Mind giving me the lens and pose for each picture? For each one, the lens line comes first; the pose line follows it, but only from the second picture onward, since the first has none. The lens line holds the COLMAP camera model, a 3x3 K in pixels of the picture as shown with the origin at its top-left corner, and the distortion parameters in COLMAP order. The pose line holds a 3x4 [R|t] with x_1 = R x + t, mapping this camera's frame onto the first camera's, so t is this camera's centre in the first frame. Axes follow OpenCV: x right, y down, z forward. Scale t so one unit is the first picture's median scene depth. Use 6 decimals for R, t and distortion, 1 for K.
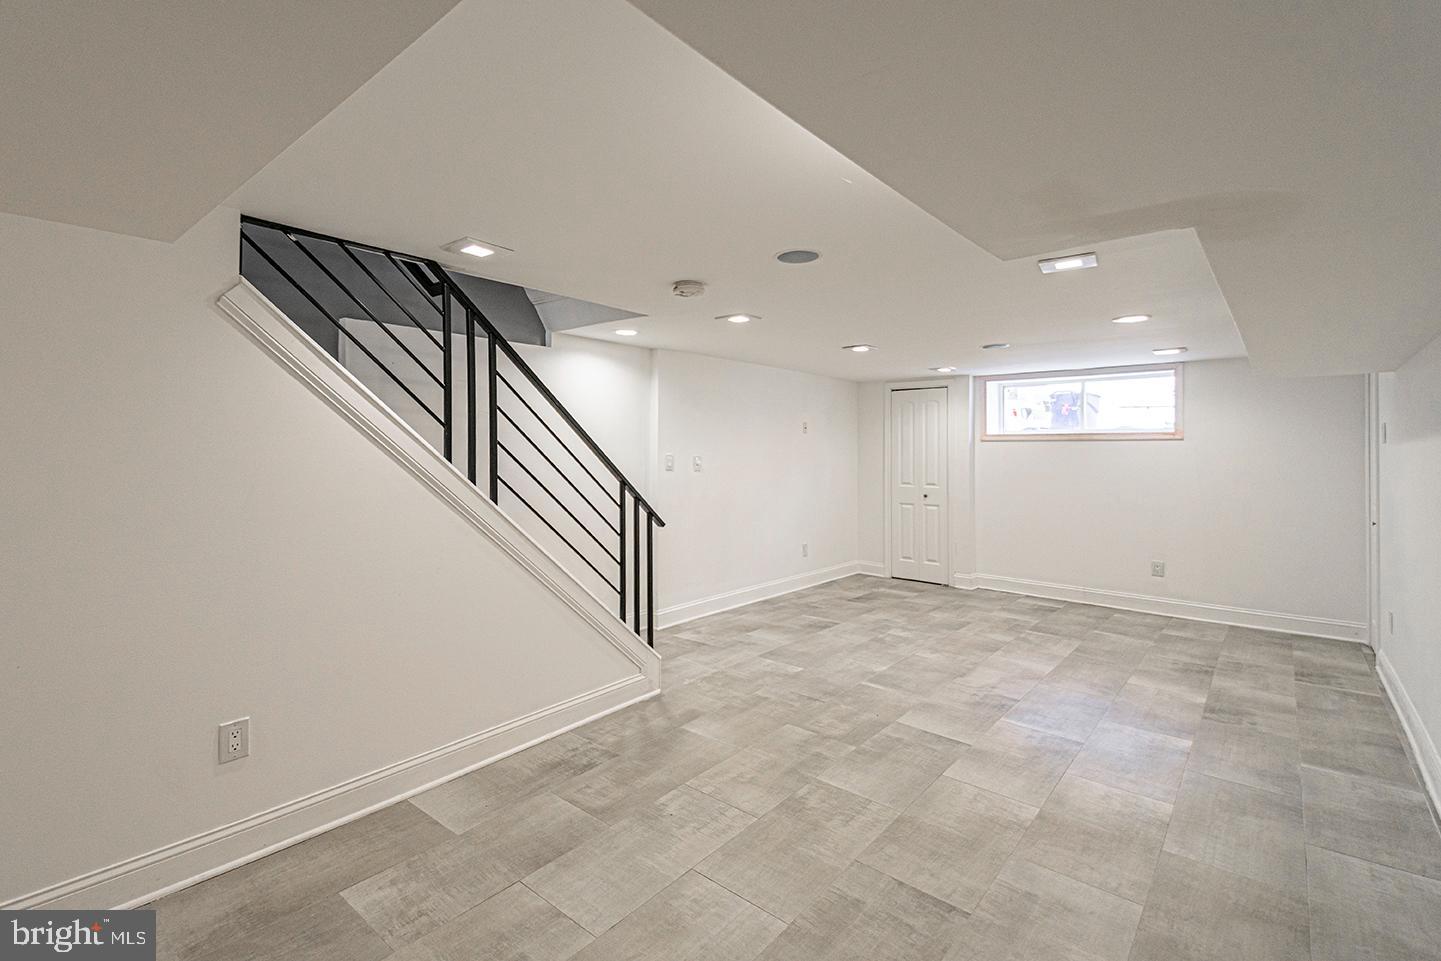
lens RADIAL K [[632.3, 0, 708.3], [0, 632.3, 446.7], [0, 0, 1]] dist [0.021516, -0.007380]
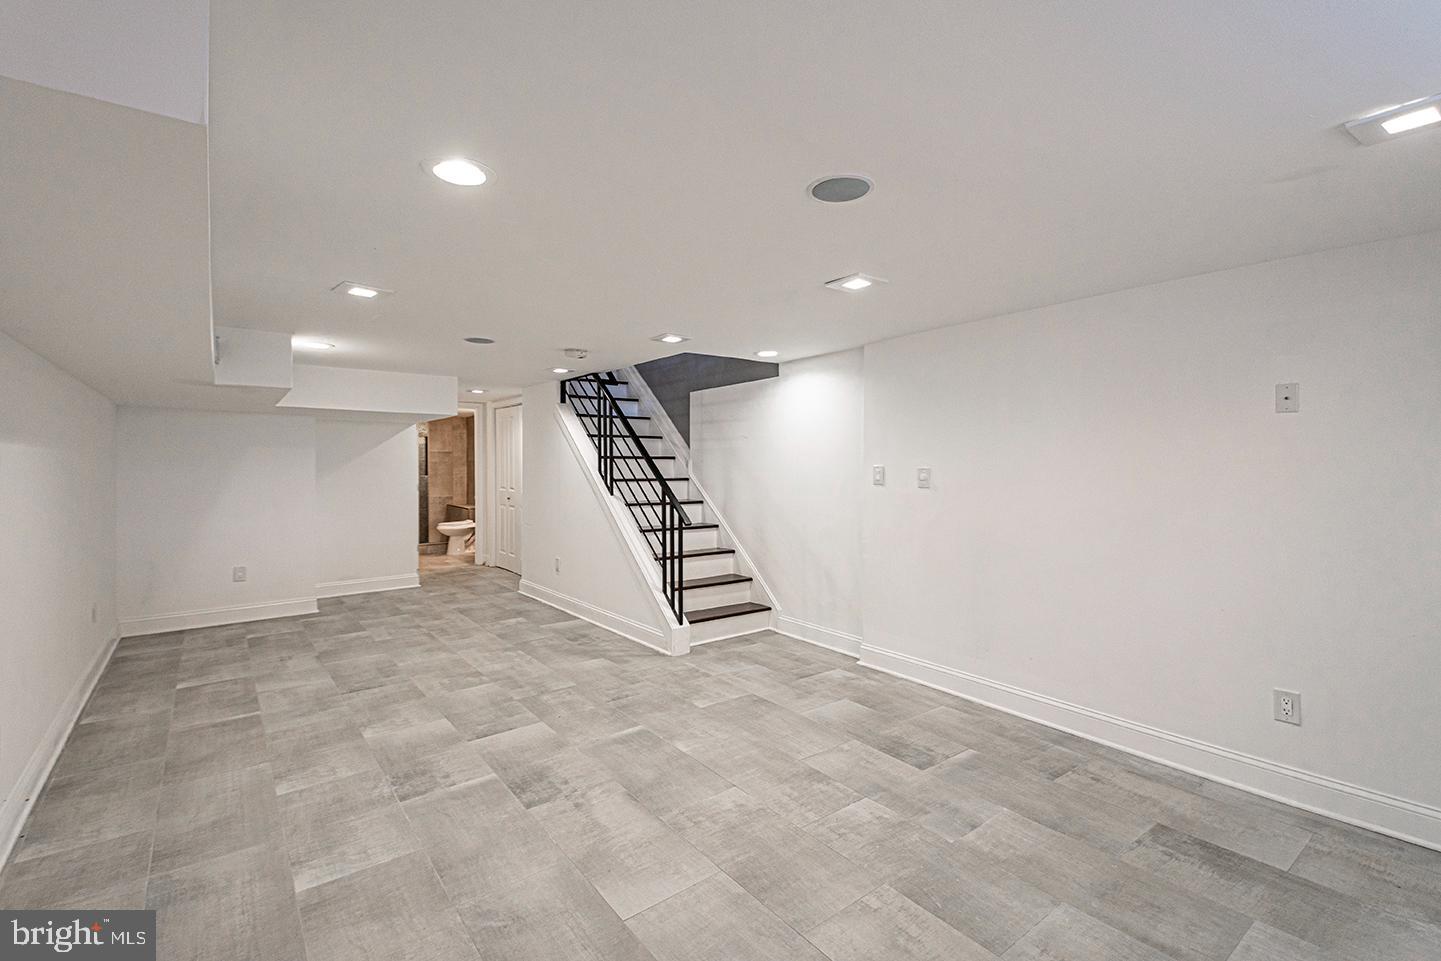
lens RADIAL K [[632.3, 0, 719.3], [0, 632.3, 475.1], [0, 0, 1]] dist [0.021516, -0.007380]
pose [[-0.167709, 0.020200, -0.985630, 1.168712], [-0.000989, 0.999786, 0.020658, 0.009223], [0.985836, 0.004439, -0.167653, 1.354746]]
